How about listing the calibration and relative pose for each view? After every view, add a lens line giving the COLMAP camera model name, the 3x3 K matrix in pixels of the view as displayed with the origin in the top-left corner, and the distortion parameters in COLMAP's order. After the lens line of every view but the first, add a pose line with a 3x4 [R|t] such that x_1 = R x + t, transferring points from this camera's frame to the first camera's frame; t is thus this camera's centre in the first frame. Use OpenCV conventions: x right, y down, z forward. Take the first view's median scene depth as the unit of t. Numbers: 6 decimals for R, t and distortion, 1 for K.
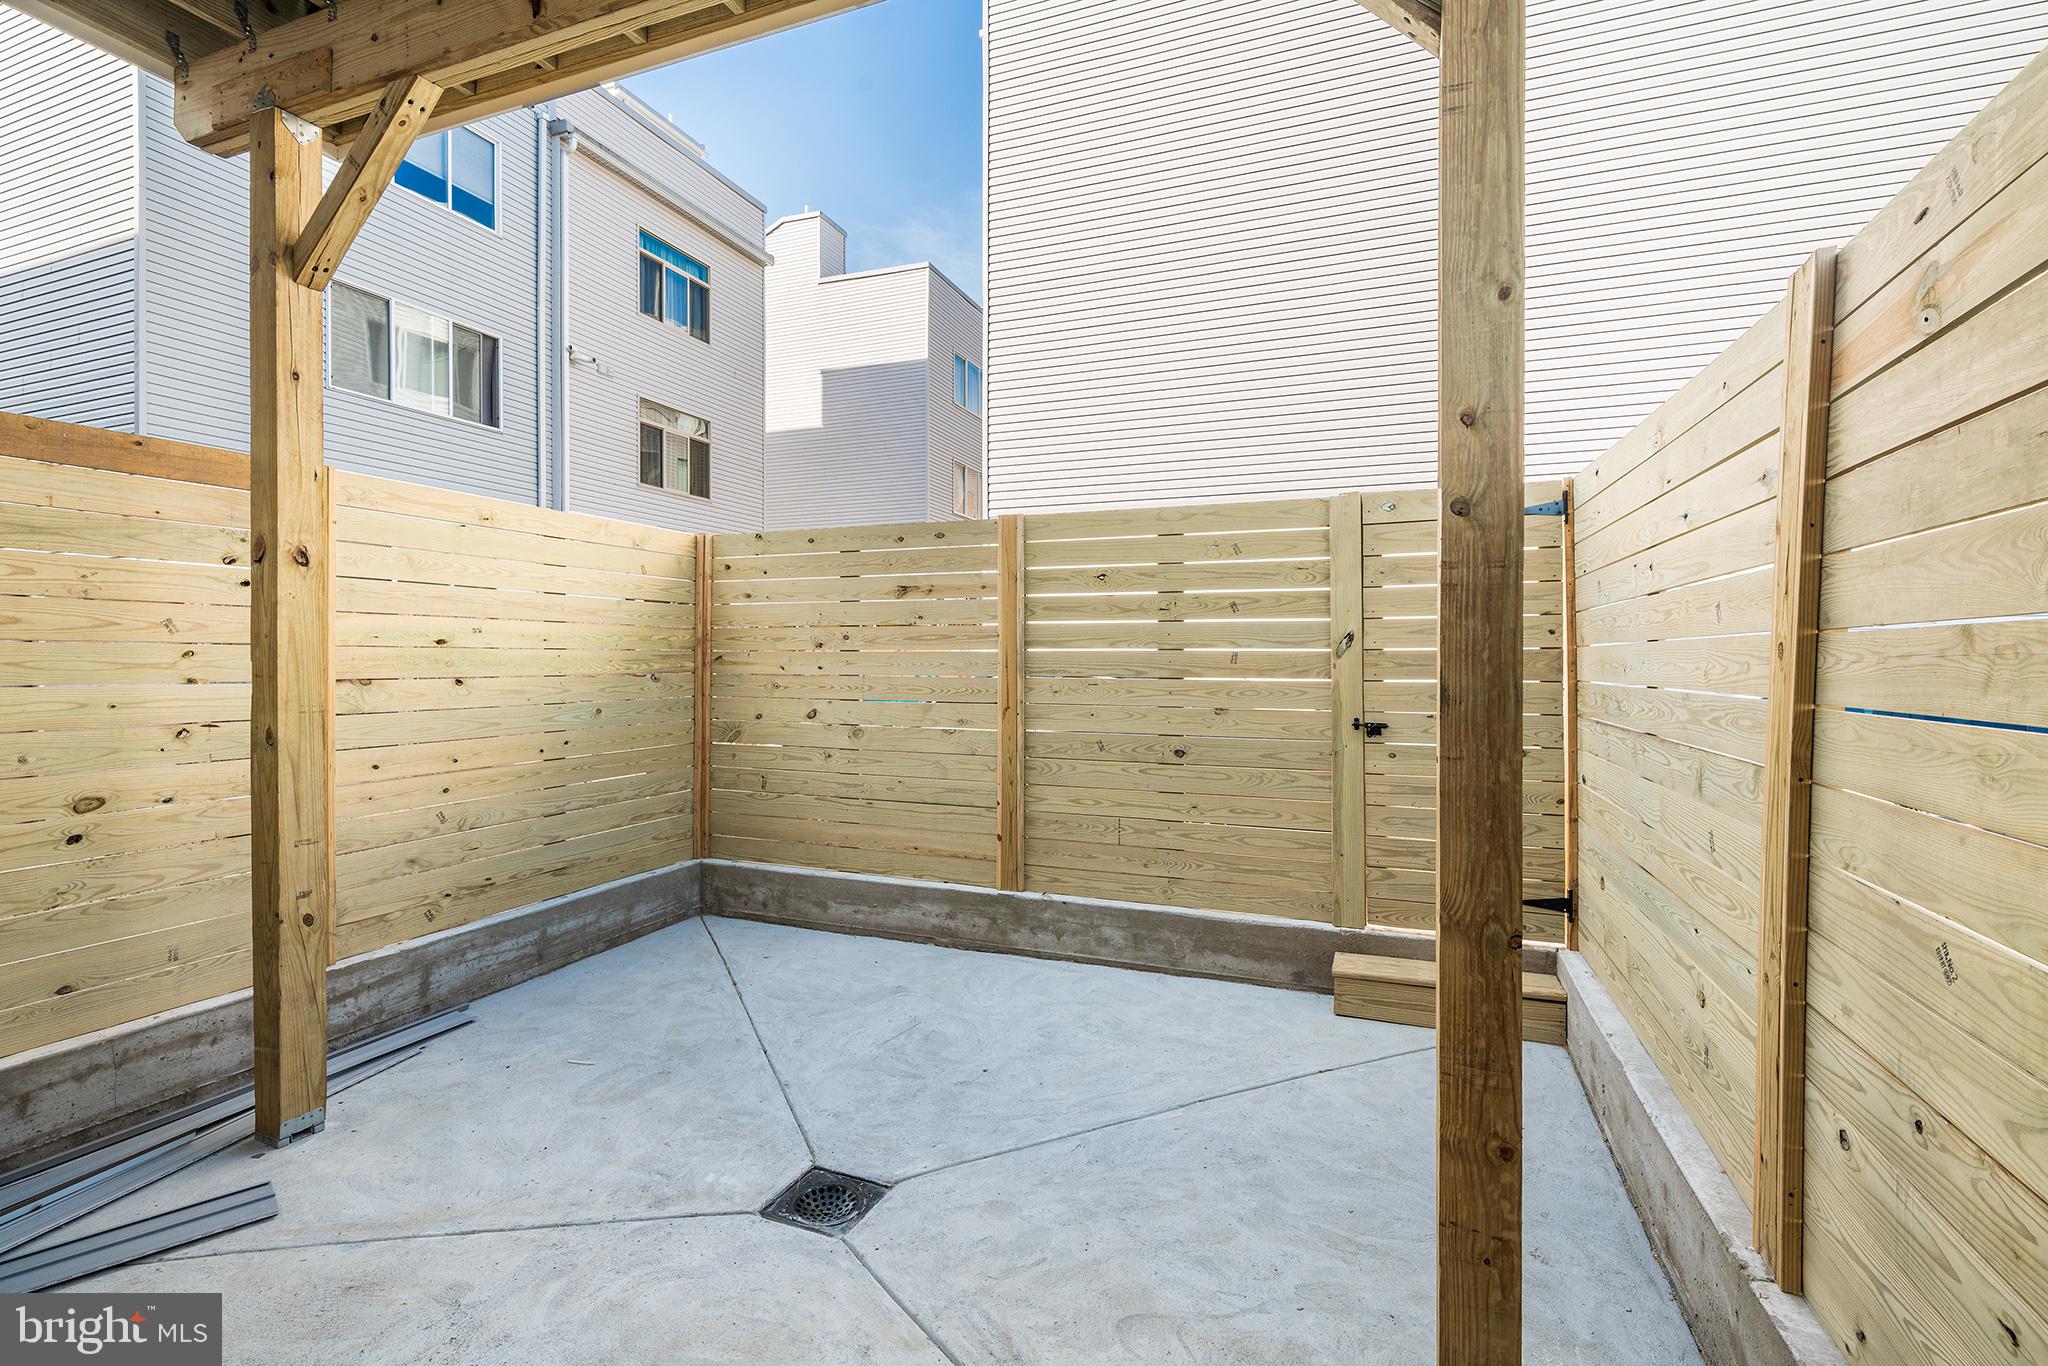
lens RADIAL K [[913.4, 0, 1033.3], [0, 913.4, 671.3], [0, 0, 1]] dist [0.001688, 0.000044]
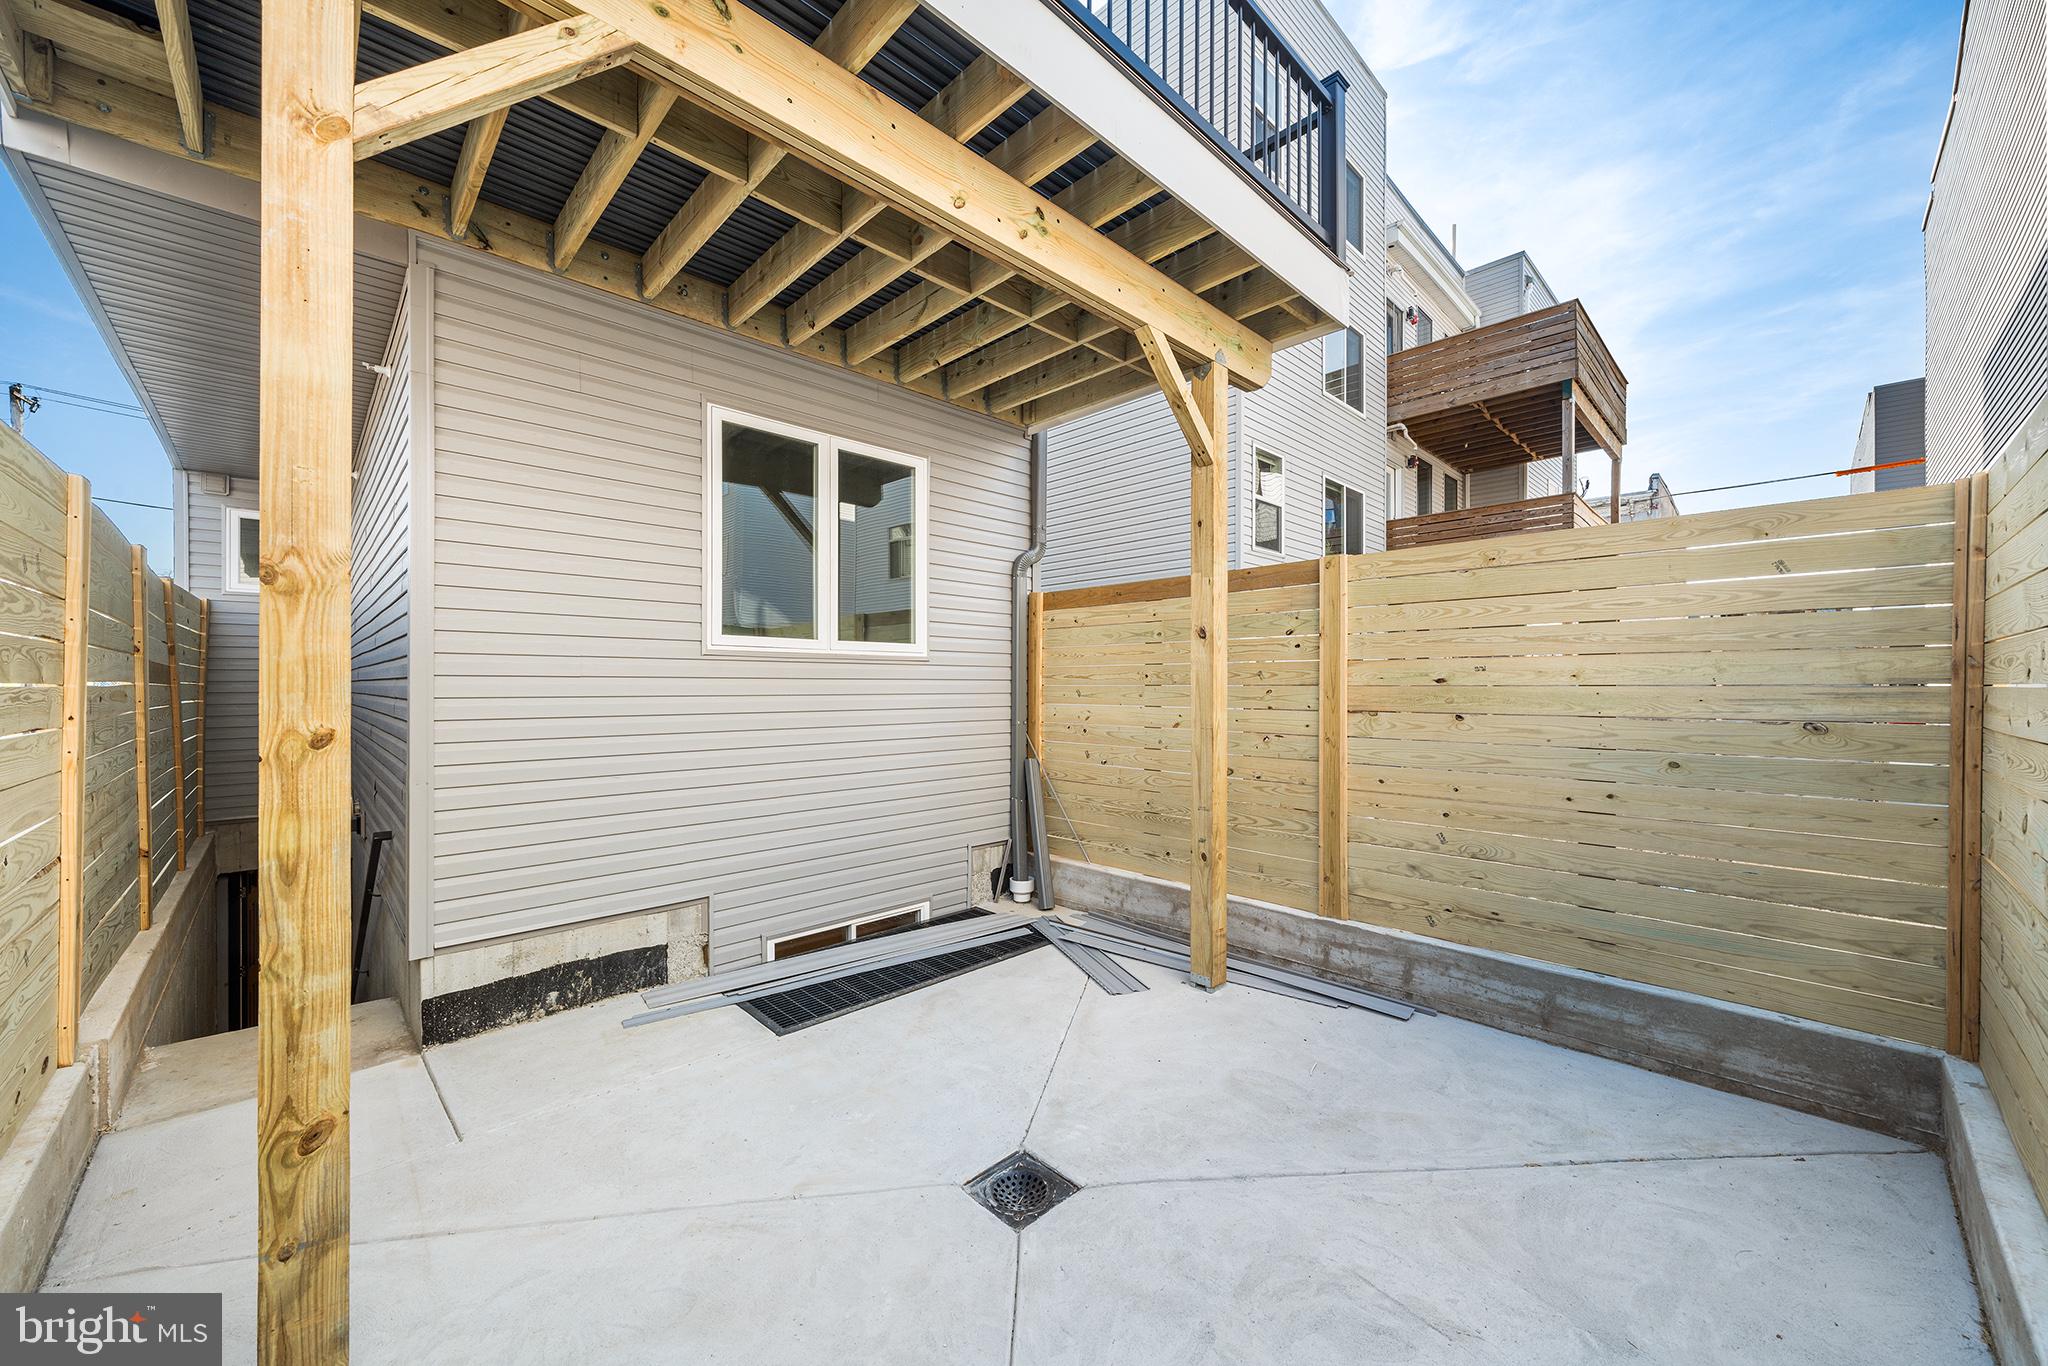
lens RADIAL K [[785.2, 0, 1044.5], [0, 785.2, 686.9], [0, 0, 1]] dist [-0.002105, 0.000250]
pose [[-0.414001, 0.002839, -0.910272, 0.440560], [-0.010856, 0.999909, 0.008056, -0.027947], [0.910212, 0.013217, -0.413932, 0.988876]]
